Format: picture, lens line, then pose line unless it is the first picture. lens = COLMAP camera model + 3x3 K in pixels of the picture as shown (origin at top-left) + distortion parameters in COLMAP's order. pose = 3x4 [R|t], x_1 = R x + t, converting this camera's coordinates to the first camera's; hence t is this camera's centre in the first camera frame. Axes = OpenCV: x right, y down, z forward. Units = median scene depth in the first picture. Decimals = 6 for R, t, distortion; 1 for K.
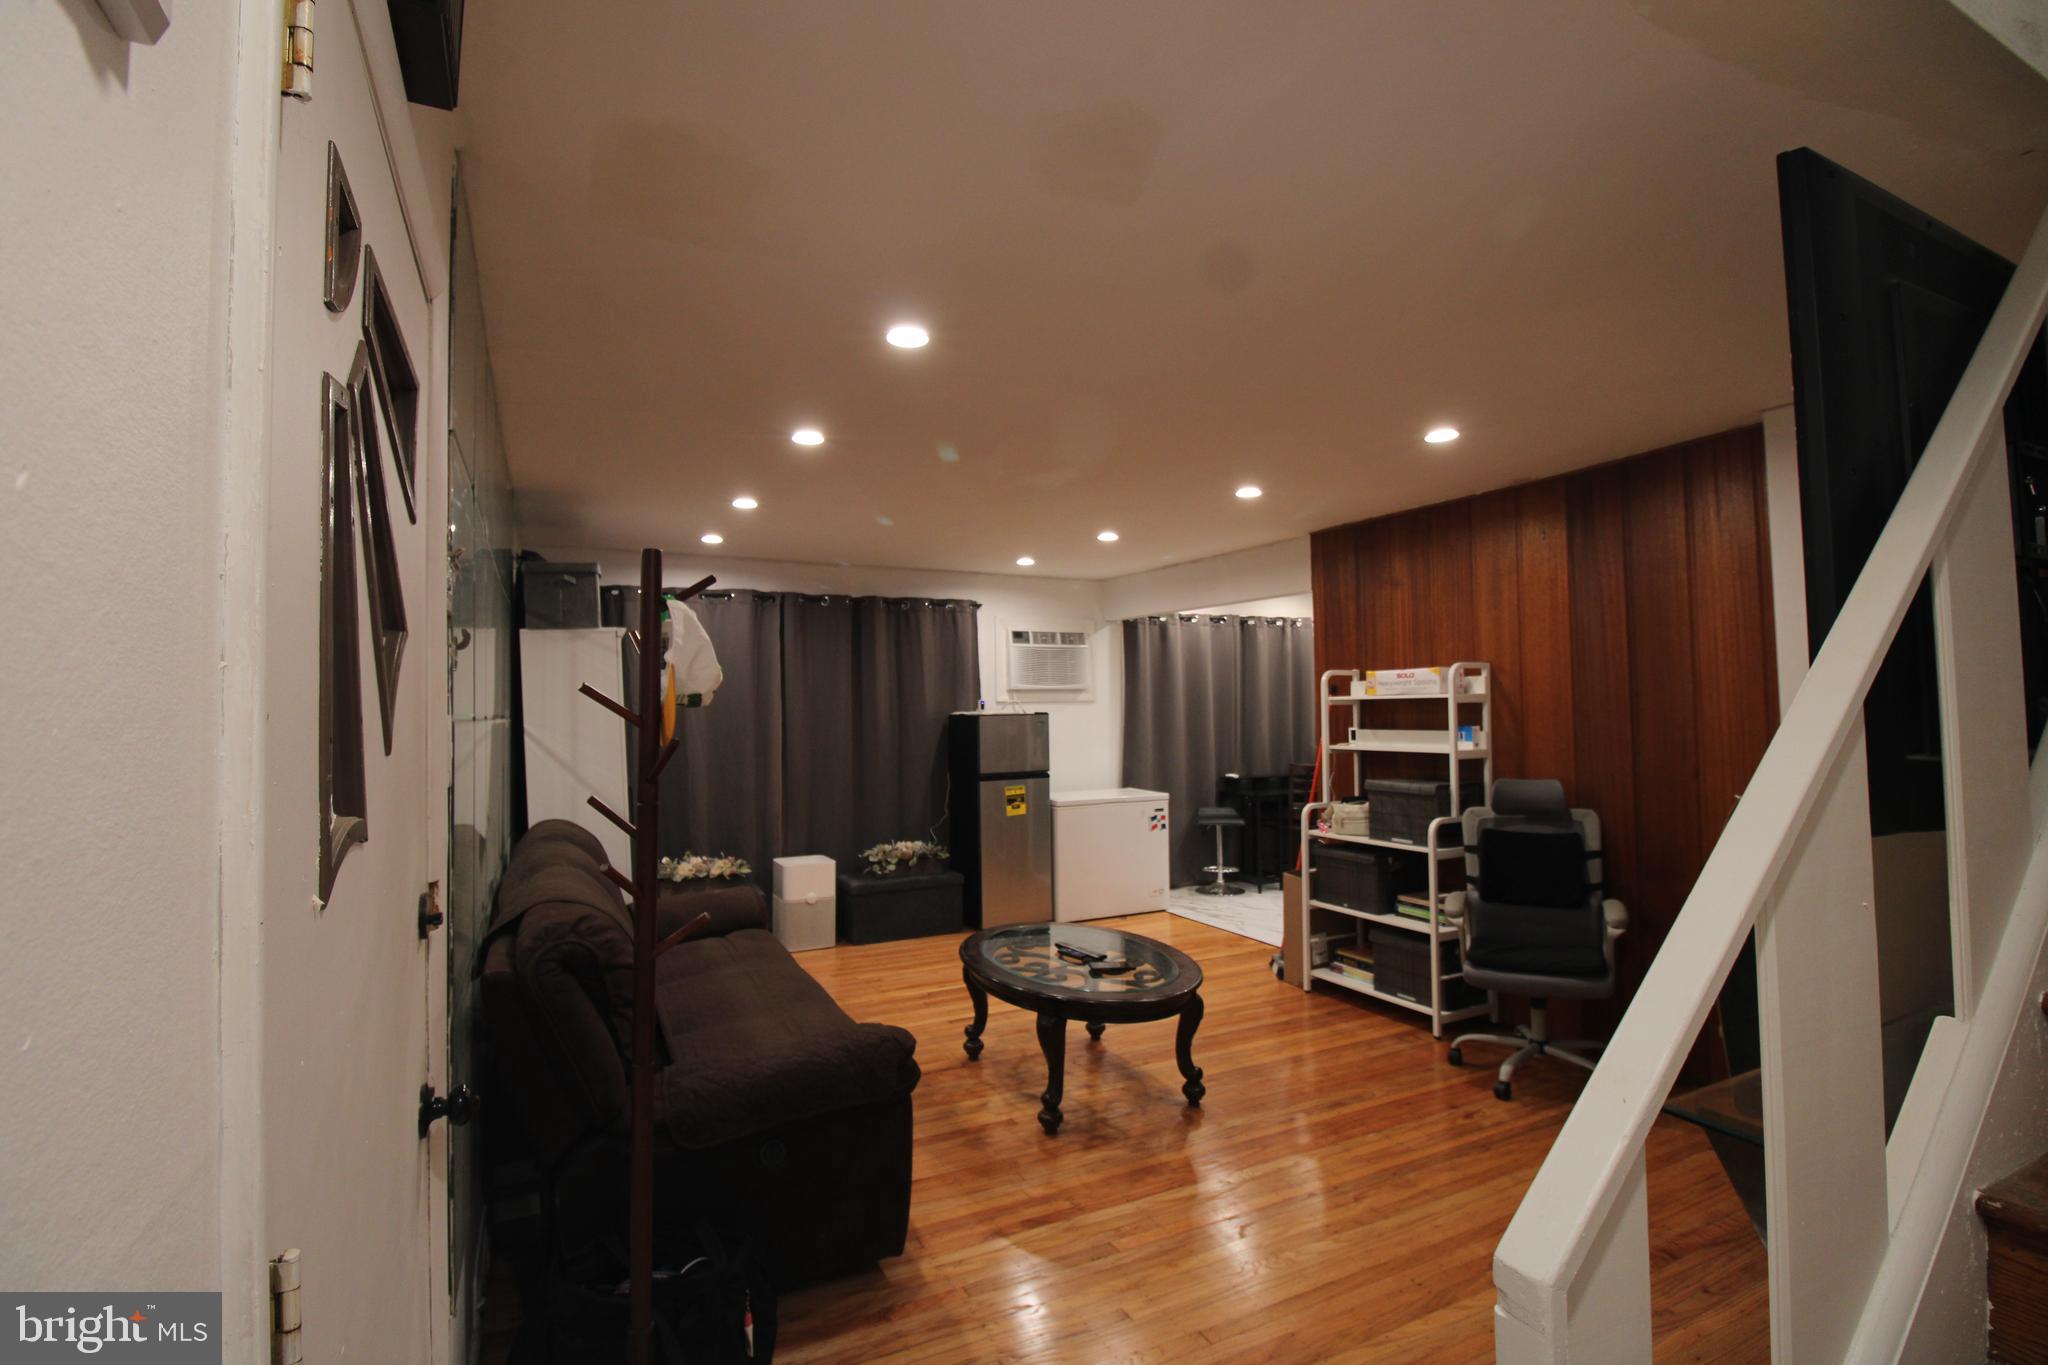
lens RADIAL K [[950.7, 0, 1025.7], [0, 950.7, 683.0], [0, 0, 1]] dist [-0.004343, -0.001117]
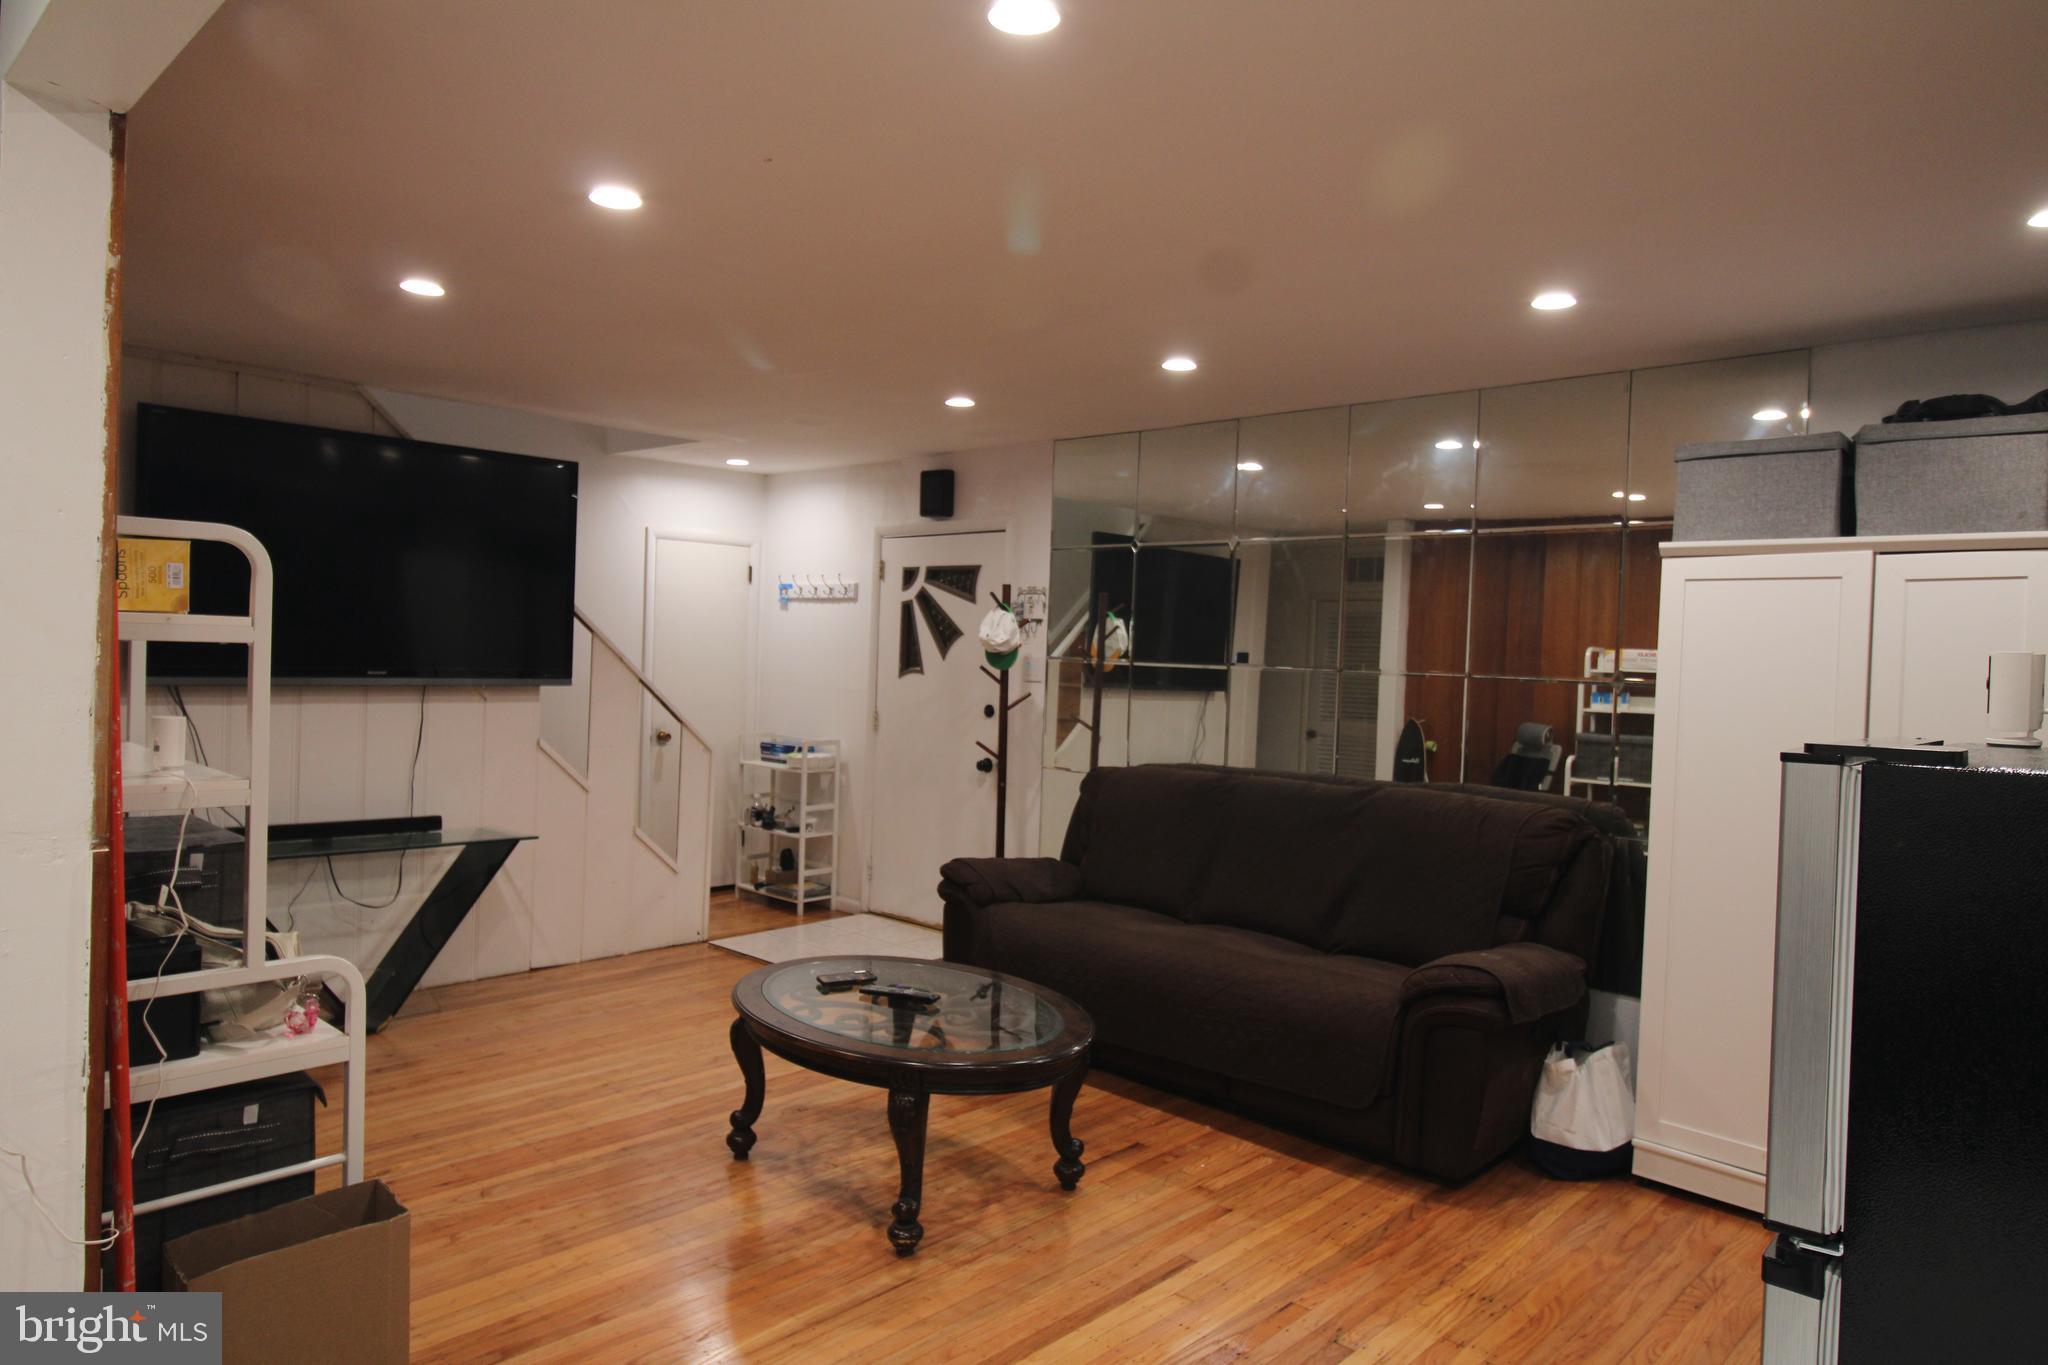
lens RADIAL K [[1279.1, 0, 1021.1], [0, 1279.1, 668.8], [0, 0, 1]] dist [-0.004499, -0.000566]
pose [[-0.943531, -0.017271, -0.330834, 0.232202], [-0.014803, 0.999841, -0.009978, 0.033116], [0.330954, -0.004517, -0.943636, 1.535626]]
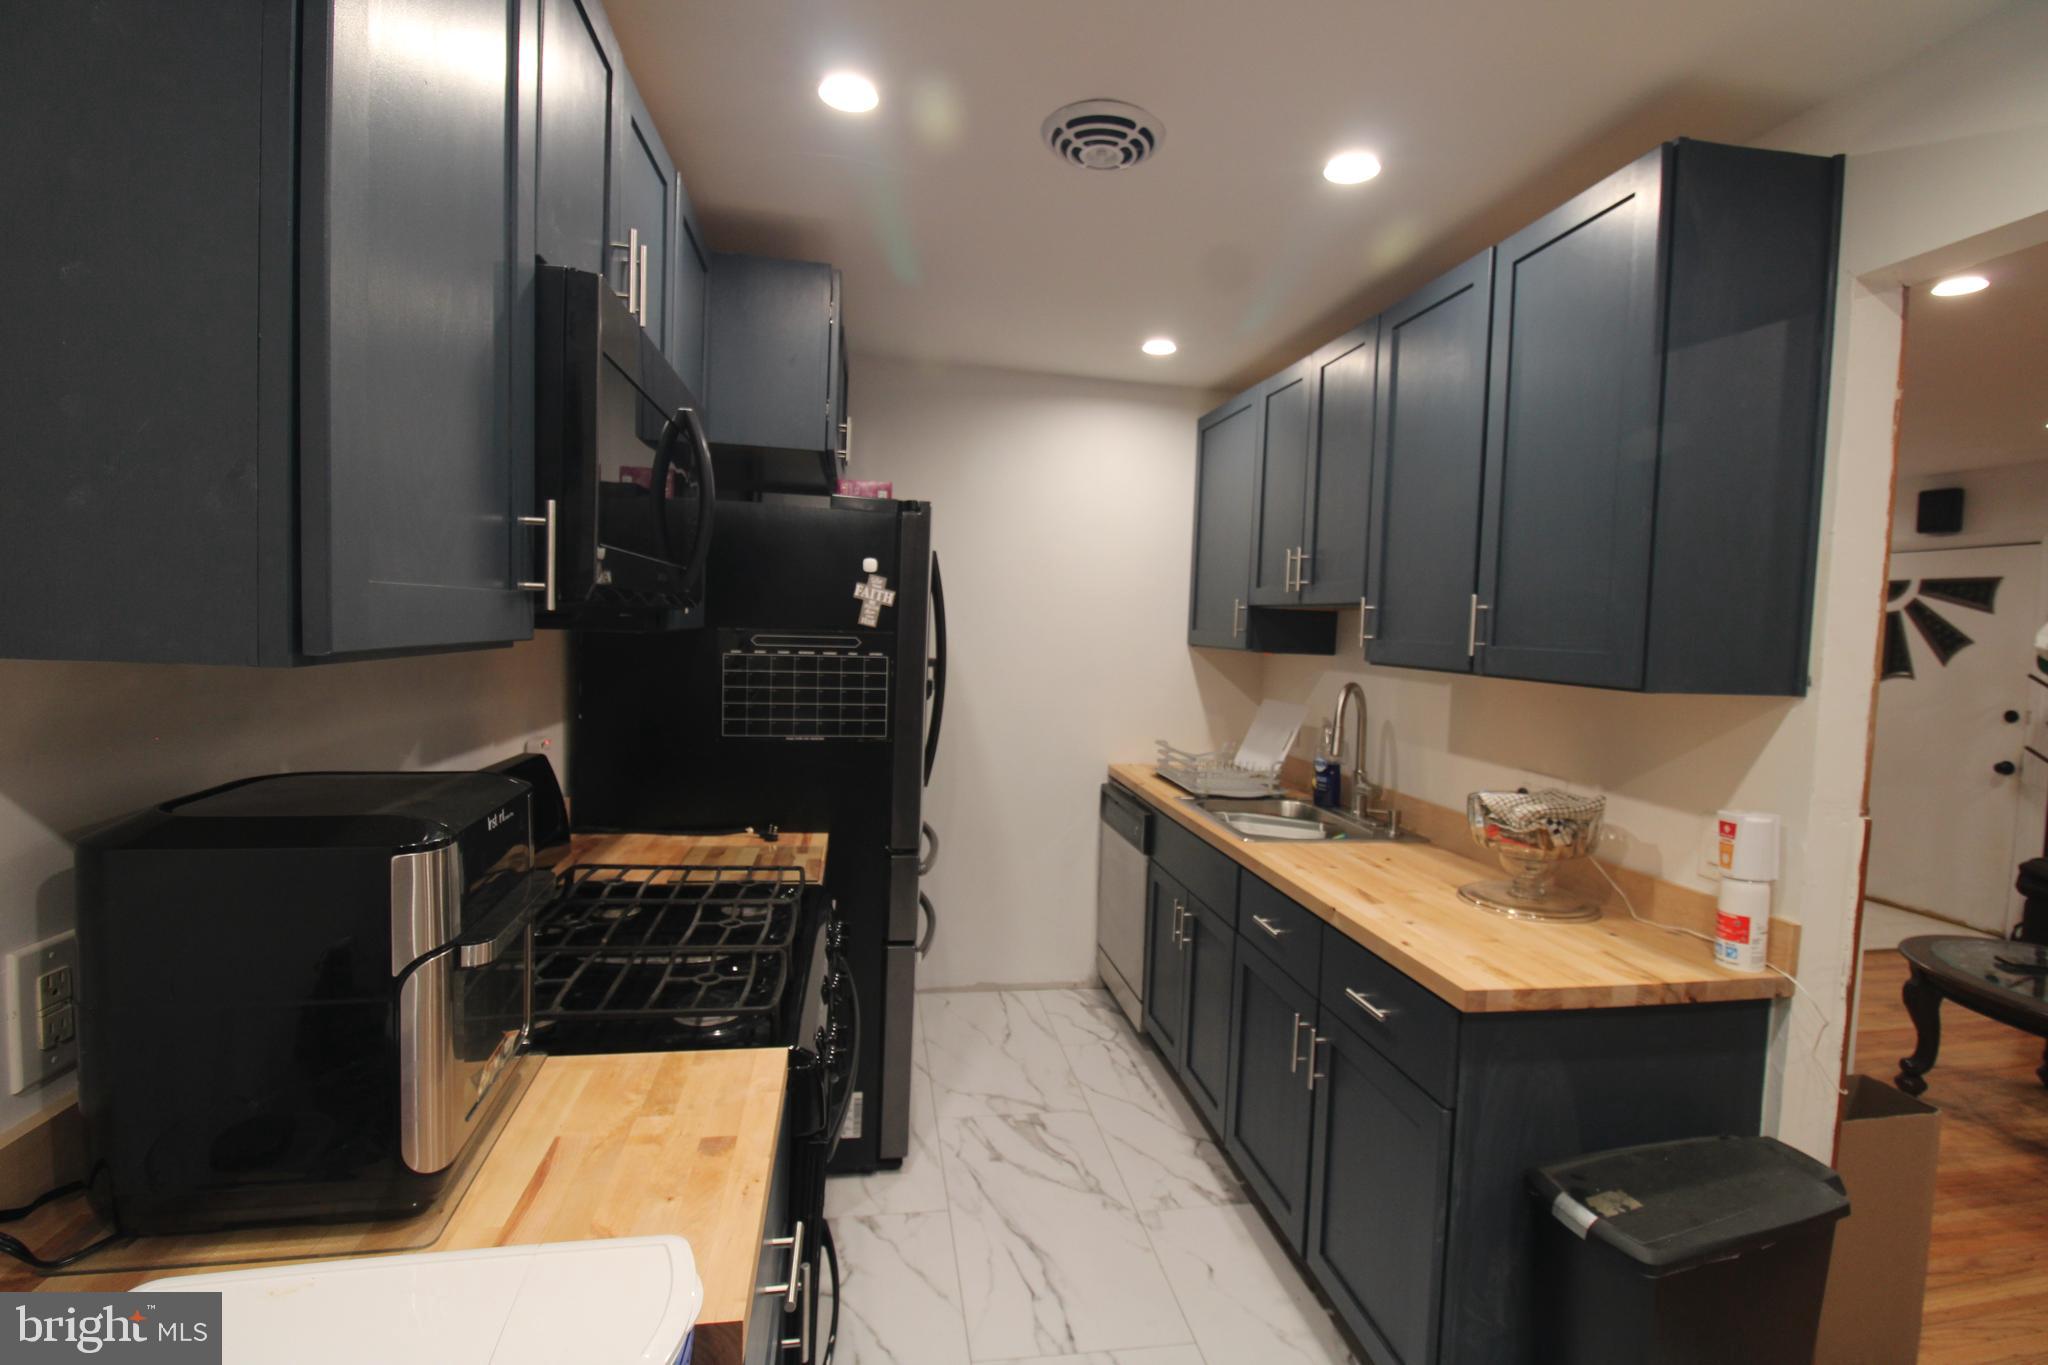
lens RADIAL K [[950.7, 0, 1029.3], [0, 950.7, 673.6], [0, 0, 1]] dist [-0.004343, -0.001117]
pose [[-0.957331, -0.038613, 0.286401, 0.543011], [-0.033557, 0.999183, 0.022543, 0.030684], [-0.287037, 0.011970, -0.957845, 1.561465]]
